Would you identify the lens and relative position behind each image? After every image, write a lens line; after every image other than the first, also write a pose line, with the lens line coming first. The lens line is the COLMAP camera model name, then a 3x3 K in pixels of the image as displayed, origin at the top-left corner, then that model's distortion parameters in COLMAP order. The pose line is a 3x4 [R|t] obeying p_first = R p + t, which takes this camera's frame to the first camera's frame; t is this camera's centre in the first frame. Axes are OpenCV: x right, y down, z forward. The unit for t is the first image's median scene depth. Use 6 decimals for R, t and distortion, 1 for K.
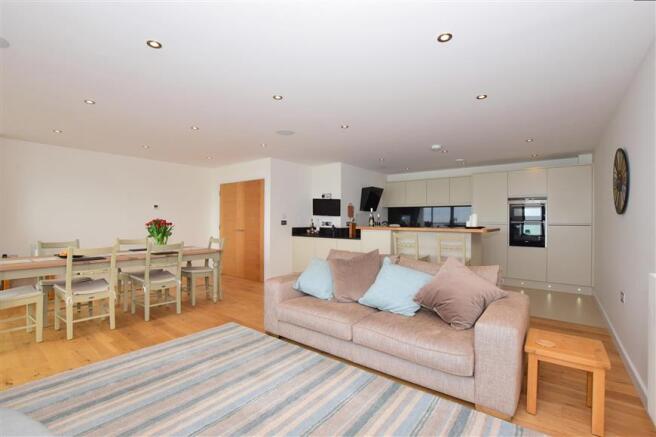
lens RADIAL K [[291.9, 0, 328.0], [0, 291.9, 218.5], [0, 0, 1]] dist [-0.025381, -0.000021]
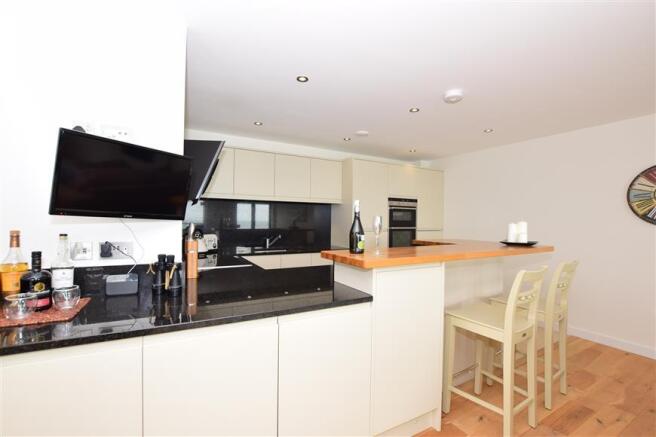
lens RADIAL K [[291.9, 0, 328.0], [0, 291.9, 218.5], [0, 0, 1]] dist [-0.025381, -0.000021]
pose [[0.397874, 0.004162, 0.917431, -0.153965], [-0.012761, 0.999918, 0.000998, -0.011247], [-0.917351, -0.012104, 0.397895, 0.771244]]
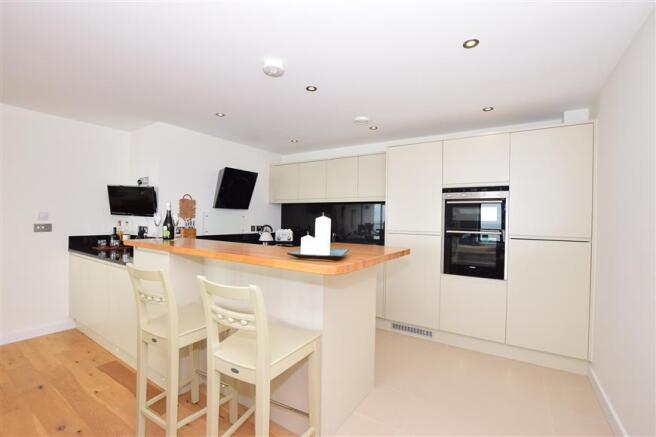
lens RADIAL K [[291.9, 0, 328.0], [0, 291.9, 218.5], [0, 0, 1]] dist [-0.025381, -0.000021]
pose [[0.996741, 0.009632, 0.080097, 0.328227], [-0.010391, 0.999905, 0.009071, -0.013699], [-0.080002, -0.009874, 0.996746, 0.420734]]
